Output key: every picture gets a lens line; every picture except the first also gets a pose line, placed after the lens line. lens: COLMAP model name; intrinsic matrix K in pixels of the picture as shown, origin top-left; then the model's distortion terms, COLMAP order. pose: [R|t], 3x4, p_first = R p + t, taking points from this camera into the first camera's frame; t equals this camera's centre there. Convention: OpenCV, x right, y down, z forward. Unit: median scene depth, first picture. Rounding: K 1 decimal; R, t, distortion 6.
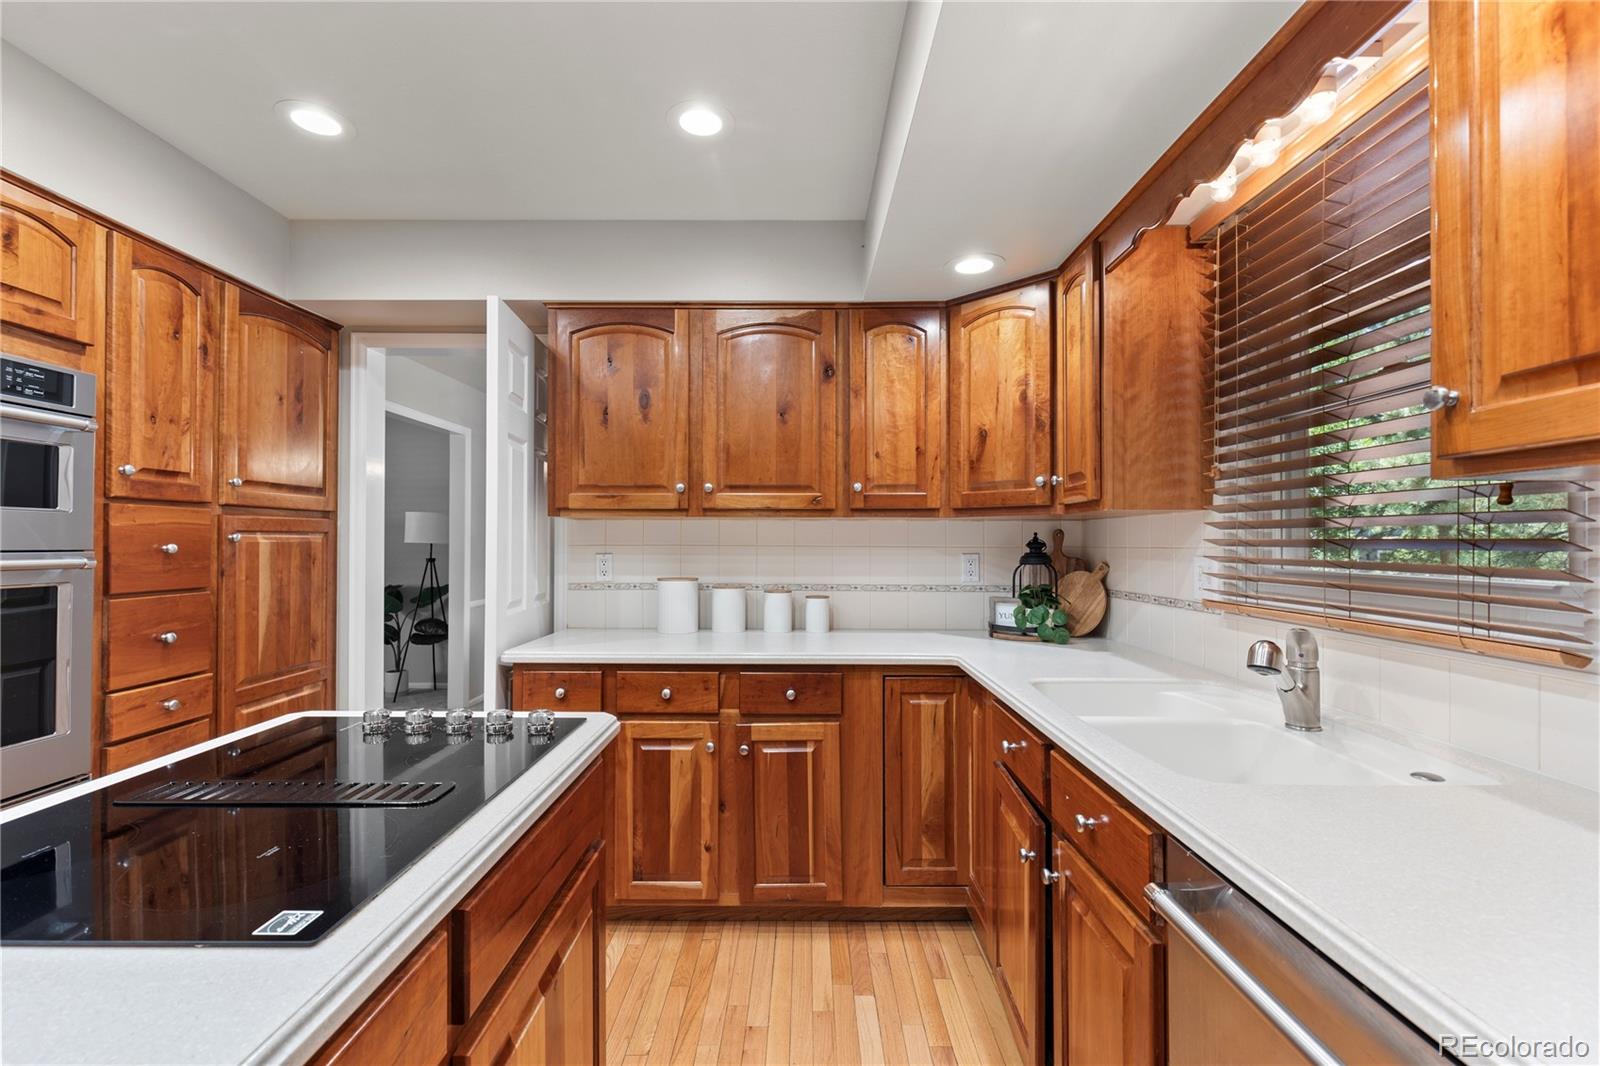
lens RADIAL K [[717.1, 0, 801.9], [0, 717.1, 540.8], [0, 0, 1]] dist [0.001046, -0.000256]
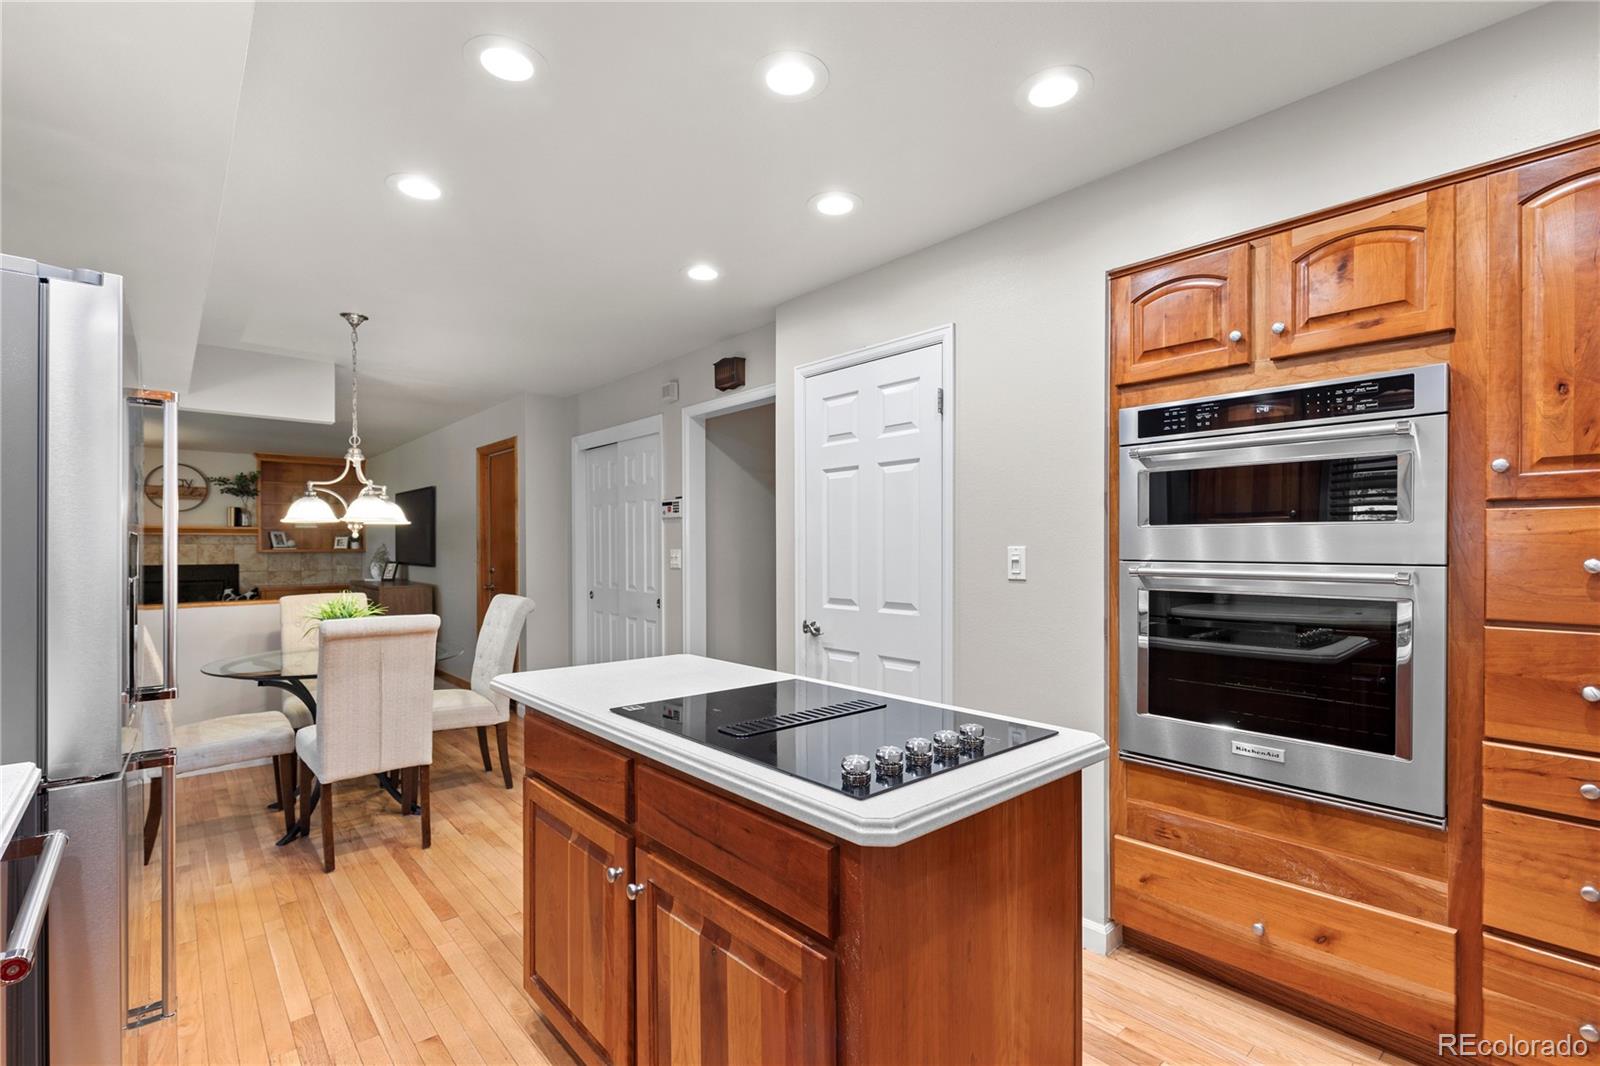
lens RADIAL K [[733.4, 0, 795.2], [0, 733.4, 550.2], [0, 0, 1]] dist [0.003545, -0.000160]
pose [[-0.753278, 0.002576, -0.657697, 0.155109], [0.001850, 0.999997, 0.001799, -0.006424], [0.657699, 0.000139, -0.753281, 0.925737]]
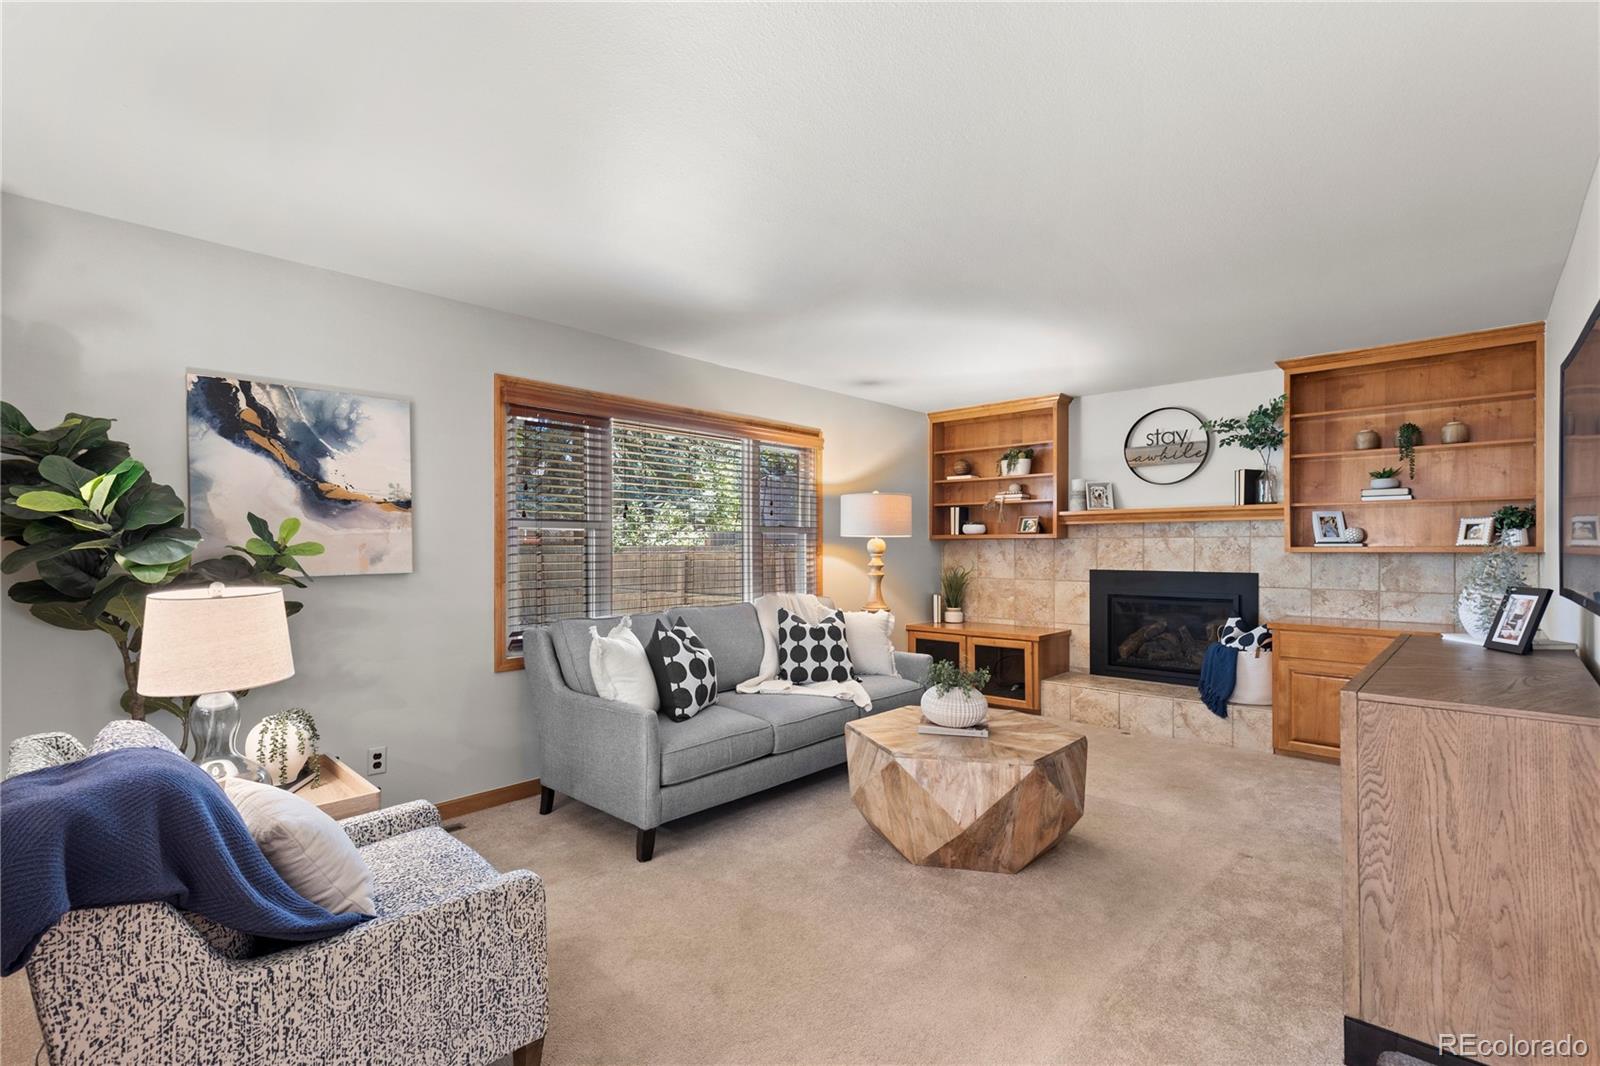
lens RADIAL K [[719.2, 0, 800.8], [0, 719.2, 546.7], [0, 0, 1]] dist [0.002655, -0.000671]
pose [[-0.730448, -0.002281, 0.682965, -0.616202], [-0.002046, 0.999997, 0.001151, -0.007628], [-0.682965, -0.000557, -0.730451, -1.423052]]
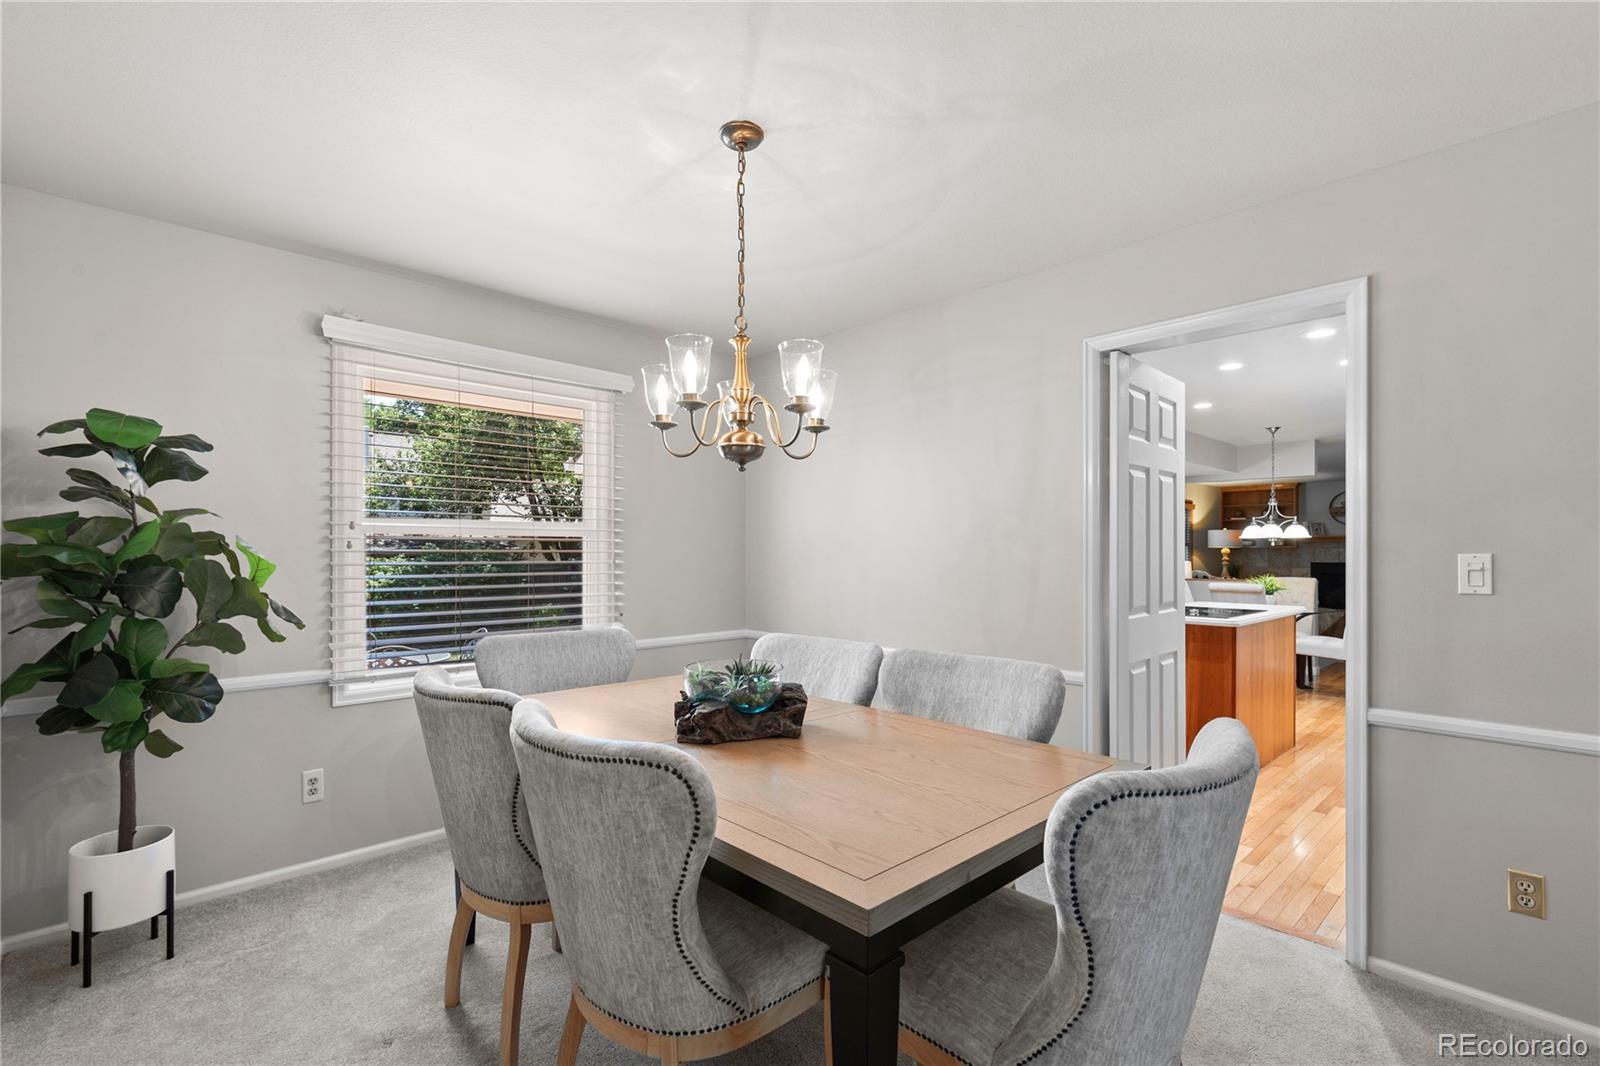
lens RADIAL K [[719.2, 0, 800.8], [0, 719.2, 546.7], [0, 0, 1]] dist [0.002655, -0.000671]
pose [[-0.687407, 0.000979, 0.726272, -0.940333], [-0.003482, 0.999983, -0.004643, -0.007551], [-0.726264, -0.005721, -0.687392, 2.421611]]
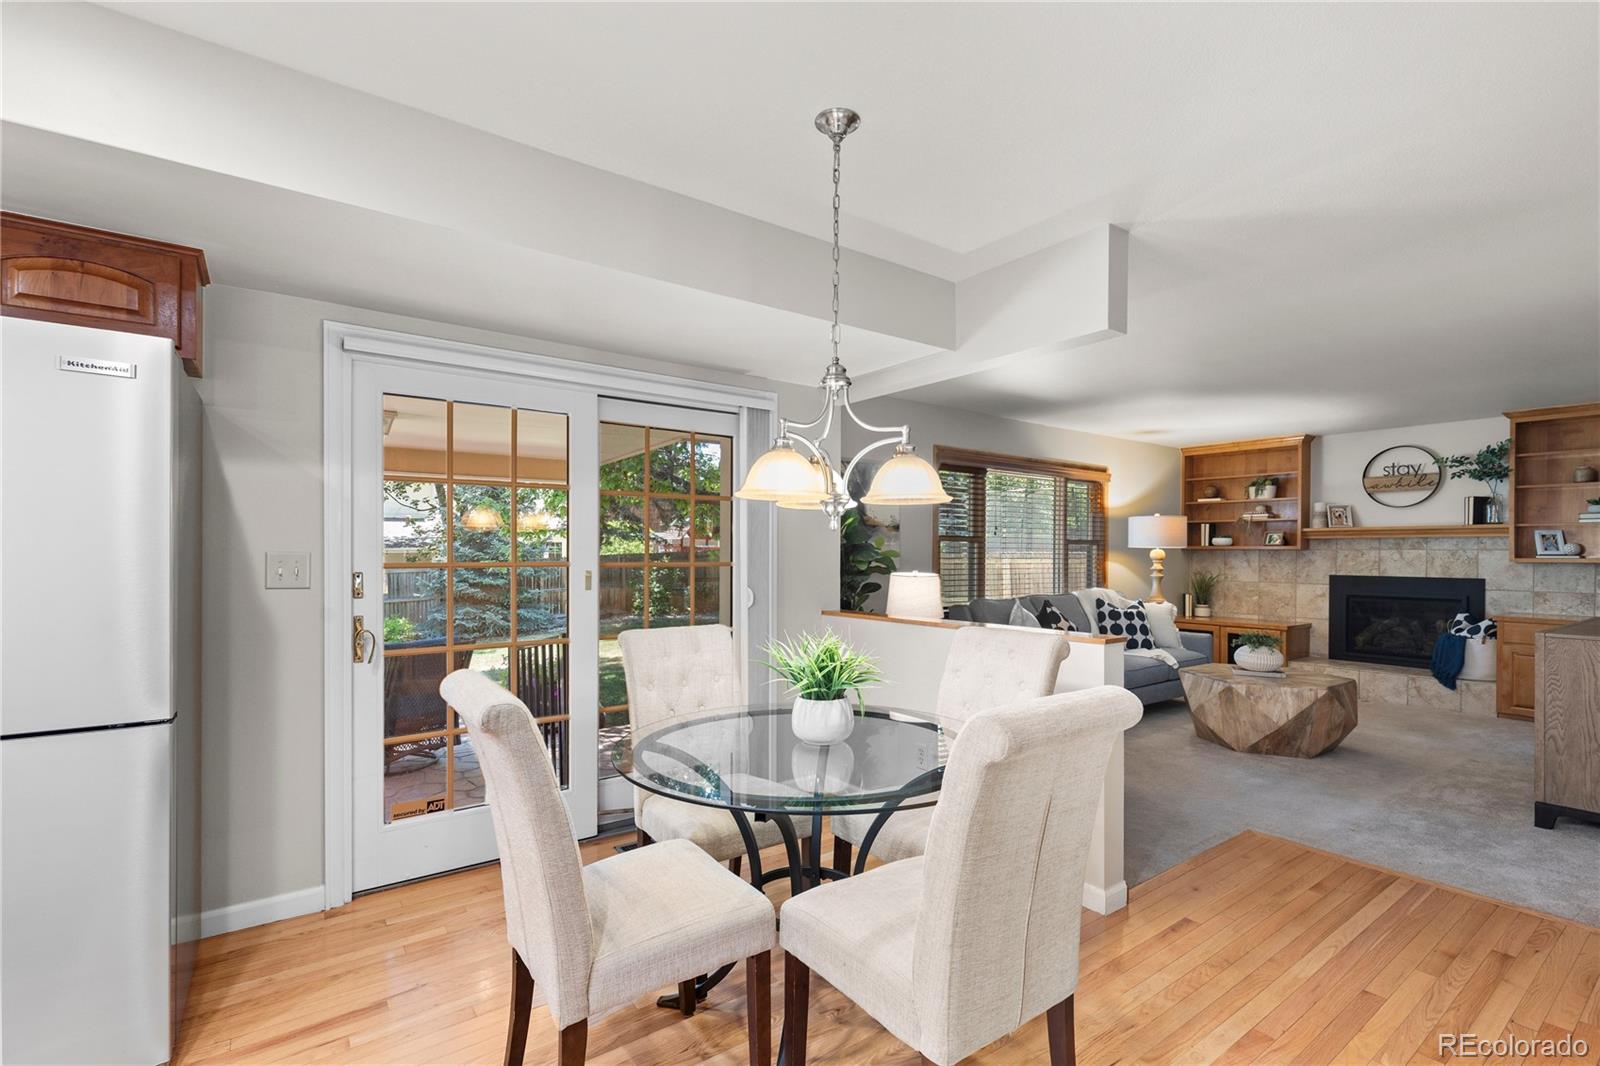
lens RADIAL K [[725.1, 0, 806.3], [0, 725.1, 555.5], [0, 0, 1]] dist [-0.002708, 0.000090]
pose [[-0.591255, -0.010164, 0.806421, -0.815959], [-0.009687, 0.999938, 0.005500, -0.006541], [-0.806427, -0.004560, -0.591316, -0.332772]]
